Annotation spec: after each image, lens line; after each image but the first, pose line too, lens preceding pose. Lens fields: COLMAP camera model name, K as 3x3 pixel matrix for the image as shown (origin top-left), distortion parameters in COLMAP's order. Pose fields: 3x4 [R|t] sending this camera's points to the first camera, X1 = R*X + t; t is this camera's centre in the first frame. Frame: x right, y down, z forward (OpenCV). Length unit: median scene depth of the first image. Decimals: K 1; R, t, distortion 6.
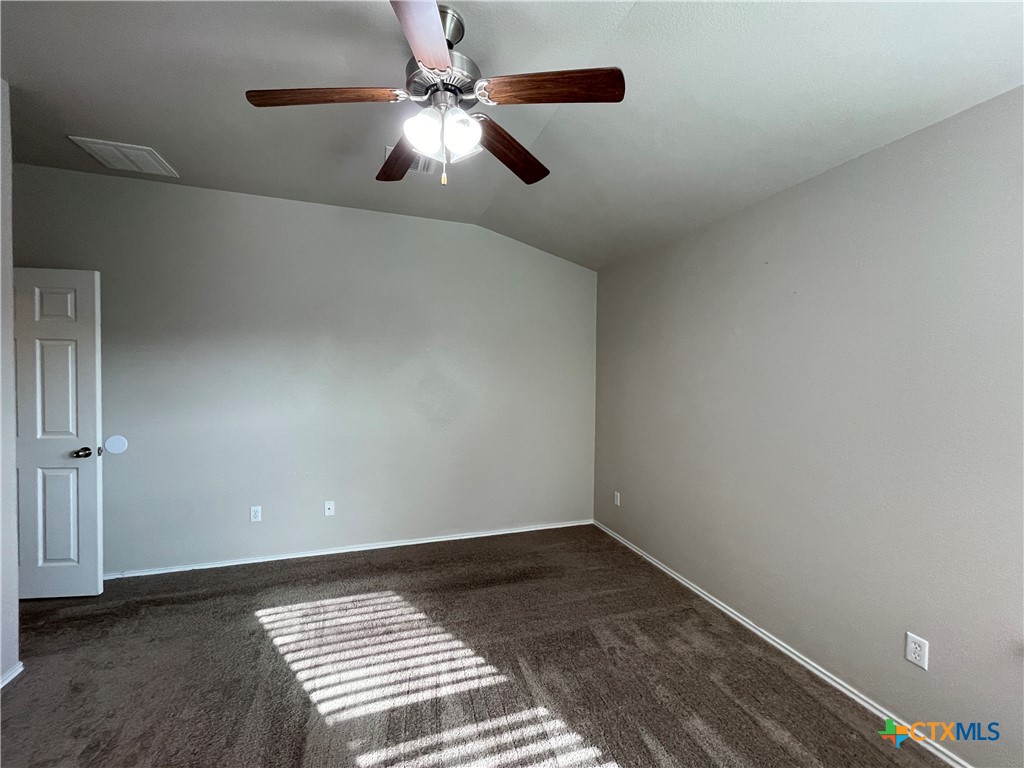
lens RADIAL K [[413.8, 0, 513.0], [0, 413.8, 382.1], [0, 0, 1]] dist [-0.003235, 0.000613]
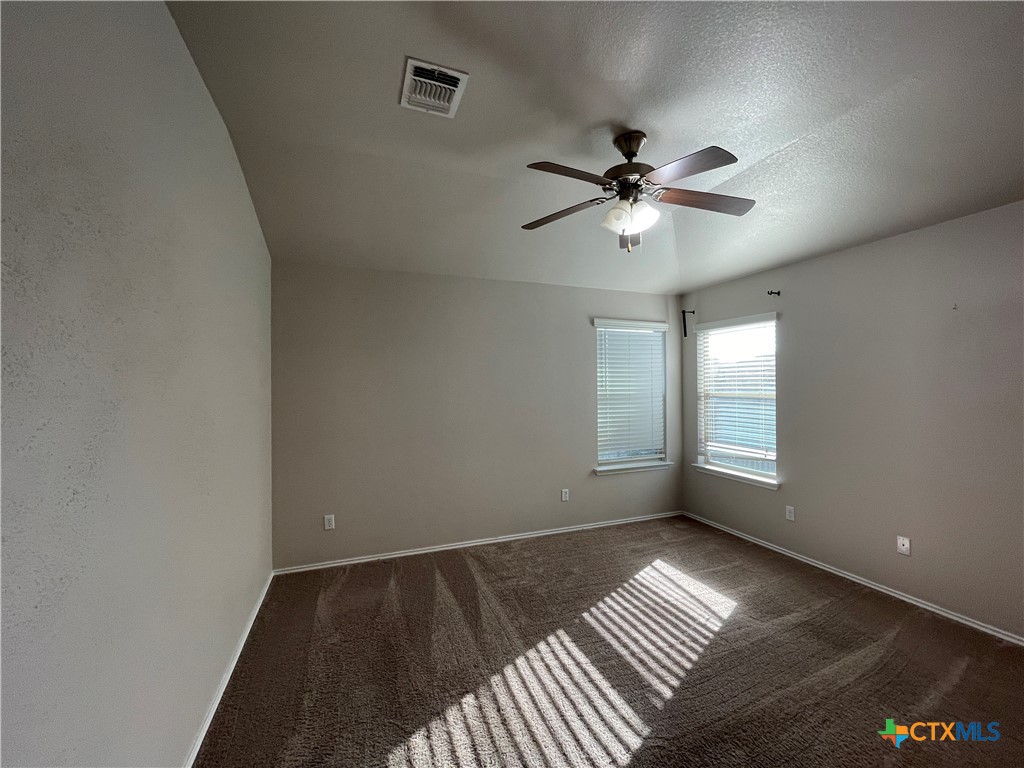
lens RADIAL K [[413.8, 0, 512.1], [0, 413.8, 382.7], [0, 0, 1]] dist [-0.003235, 0.000613]
pose [[-0.041602, -0.005631, 0.999118, -1.220816], [0.020597, 0.999767, 0.006493, -0.042379], [-0.998922, 0.020849, -0.041477, 1.144762]]
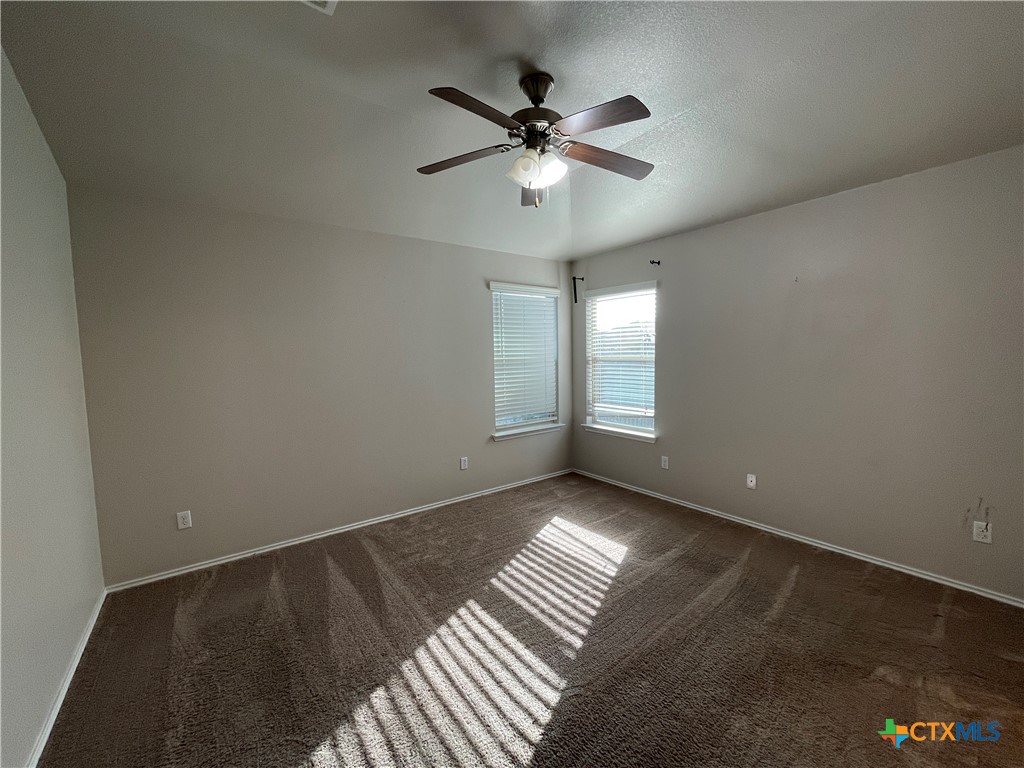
lens RADIAL K [[413.8, 0, 511.9], [0, 413.8, 383.1], [0, 0, 1]] dist [-0.003235, 0.000613]
pose [[-0.312318, -0.077636, 0.946800, -1.133907], [0.029387, 0.995388, 0.091314, -0.032110], [-0.949523, 0.056342, -0.308596, 1.186327]]
